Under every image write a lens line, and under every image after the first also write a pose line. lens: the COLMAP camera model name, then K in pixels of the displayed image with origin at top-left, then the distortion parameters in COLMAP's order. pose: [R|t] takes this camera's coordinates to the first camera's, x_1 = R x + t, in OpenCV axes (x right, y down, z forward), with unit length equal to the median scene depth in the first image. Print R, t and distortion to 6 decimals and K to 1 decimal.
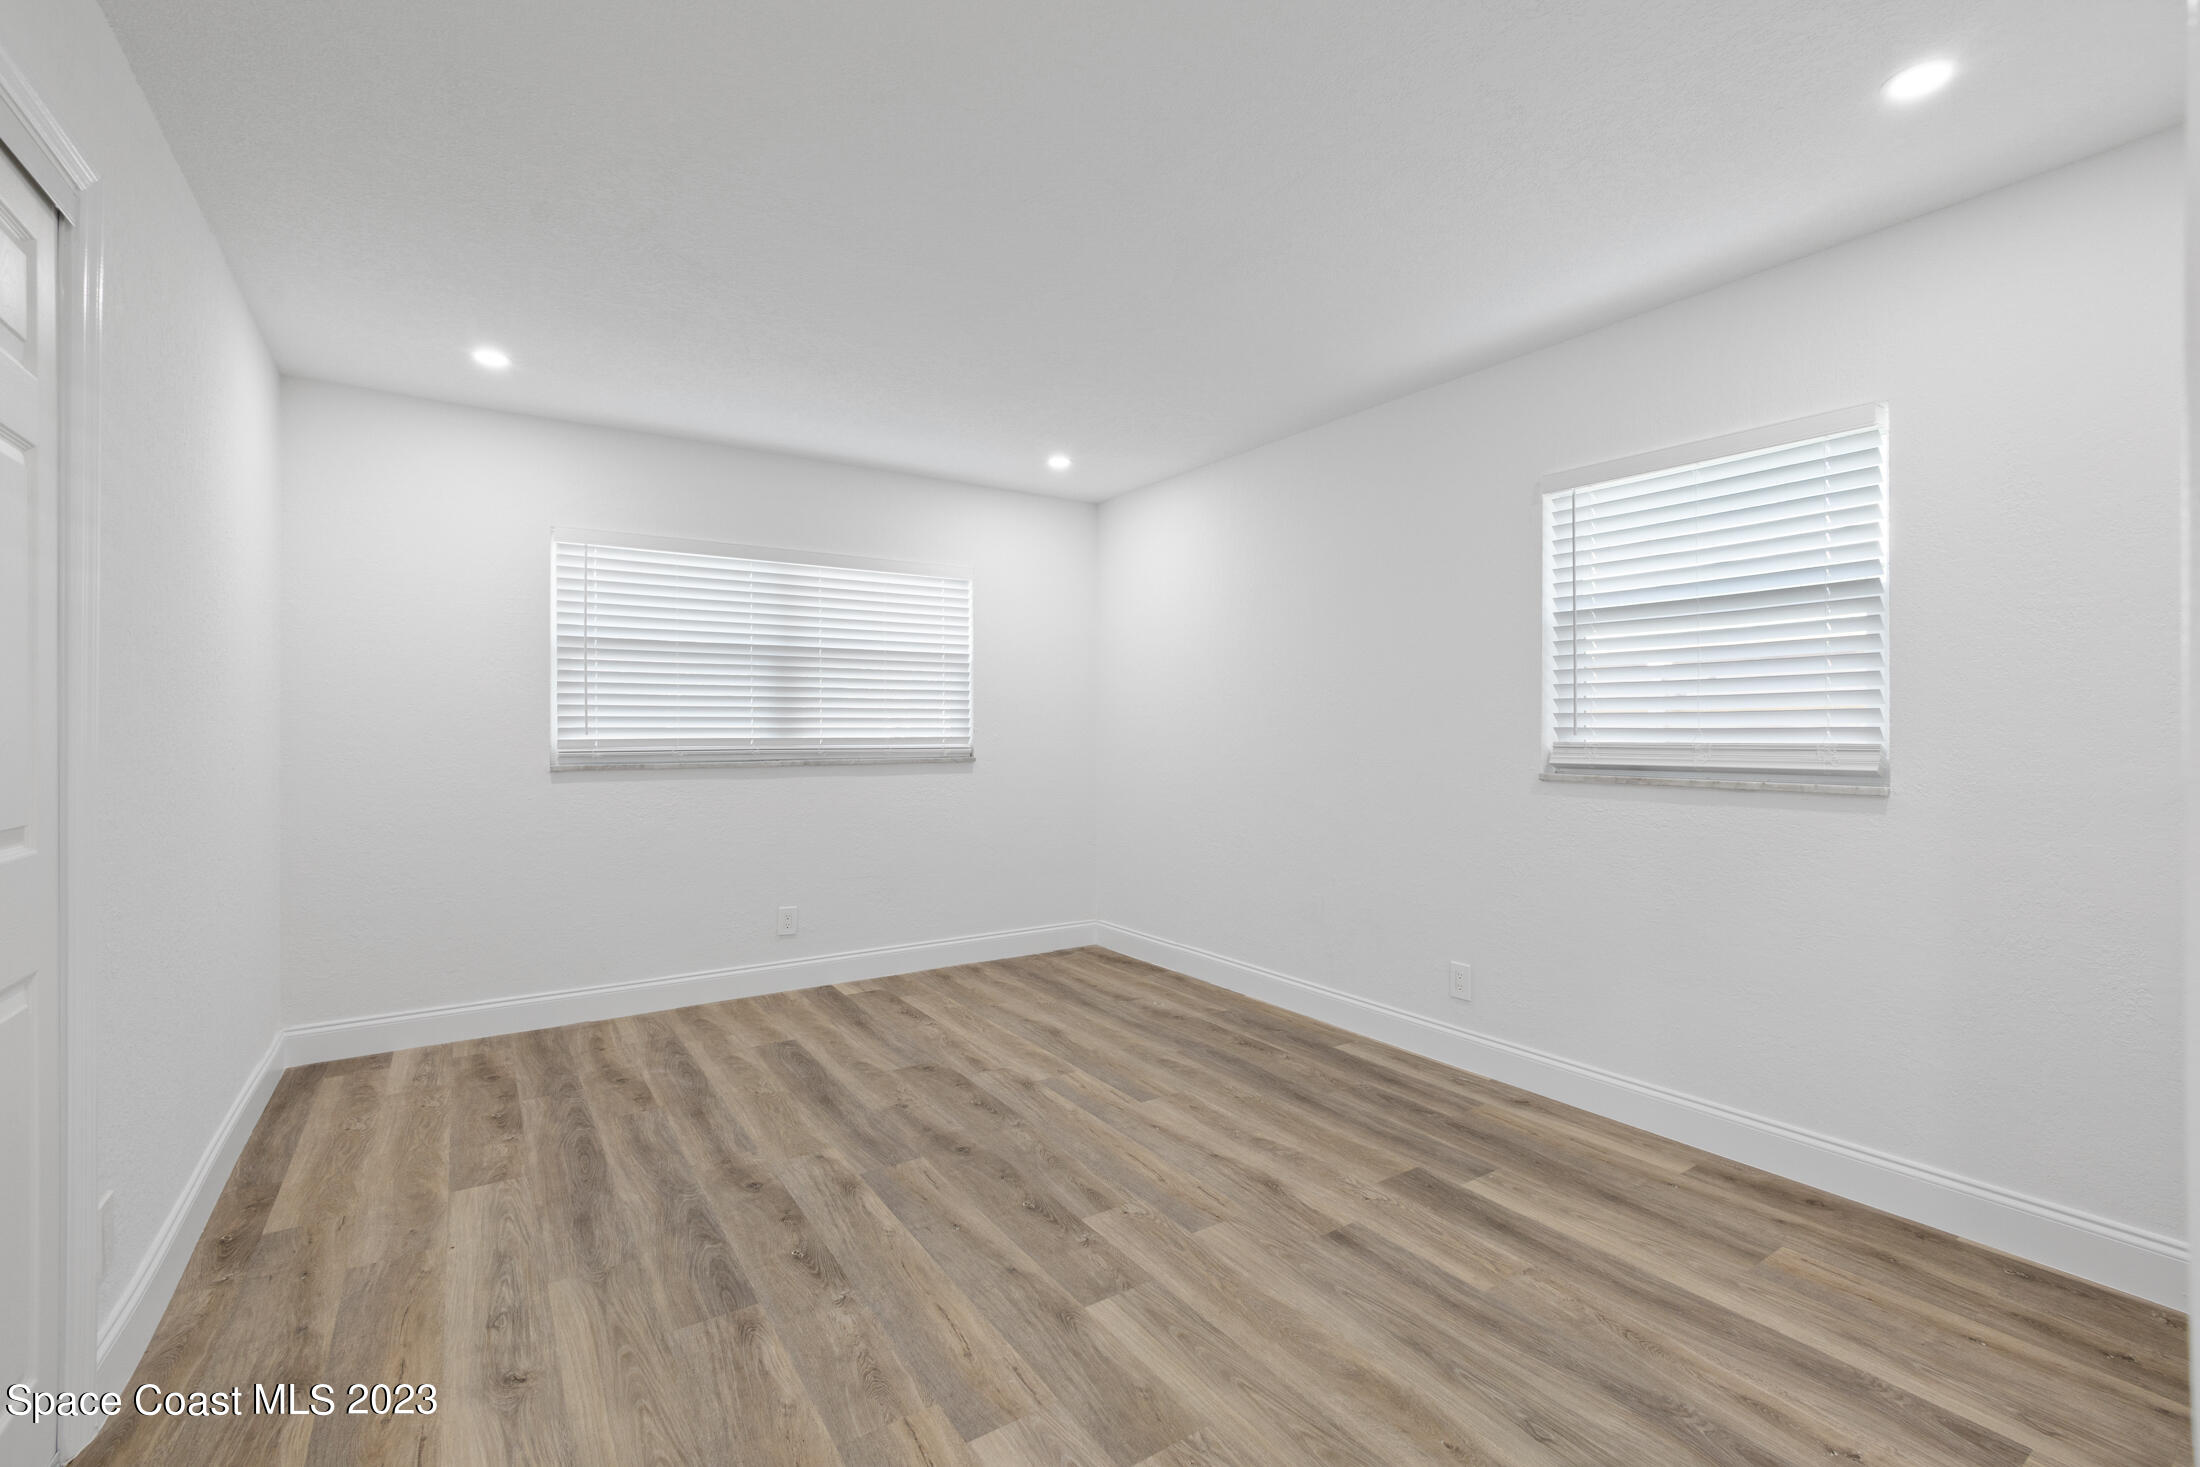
lens RADIAL K [[935.1, 0, 1112.4], [0, 935.1, 717.5], [0, 0, 1]] dist [-0.005378, 0.000082]
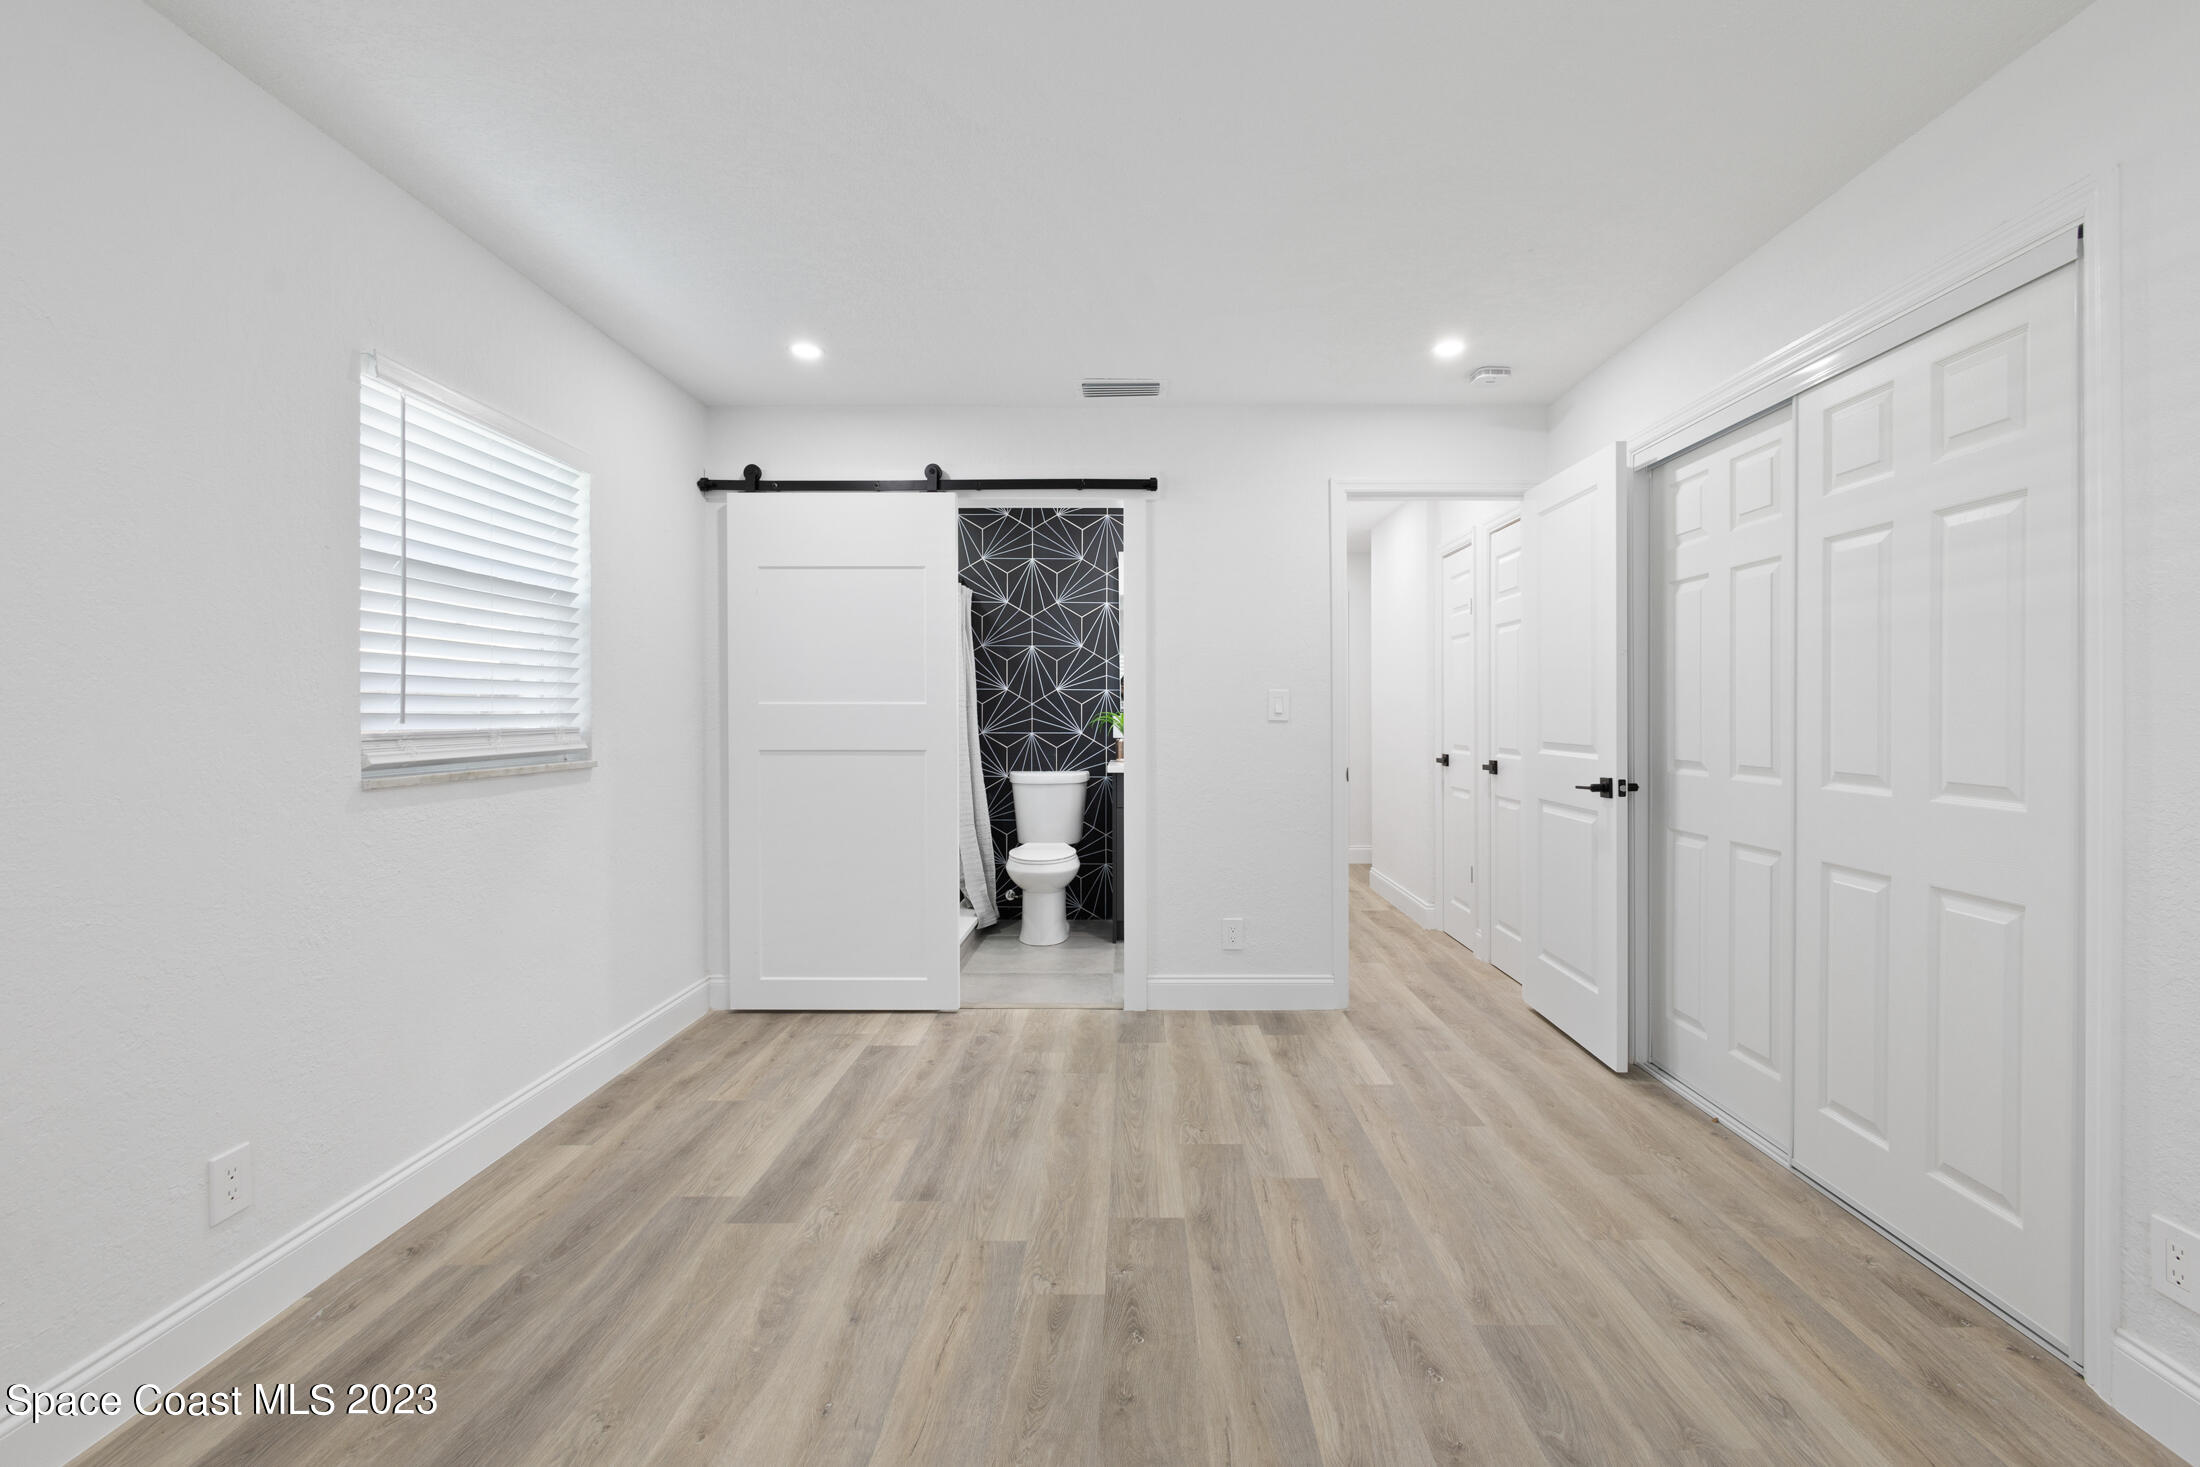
lens RADIAL K [[935.1, 0, 1112.4], [0, 935.1, 717.5], [0, 0, 1]] dist [-0.005378, 0.000082]
pose [[-0.807930, -0.000811, 0.589278, -0.567049], [-0.005093, 0.999971, -0.005606, 0.011495], [-0.589256, -0.007531, -0.807911, 1.761024]]
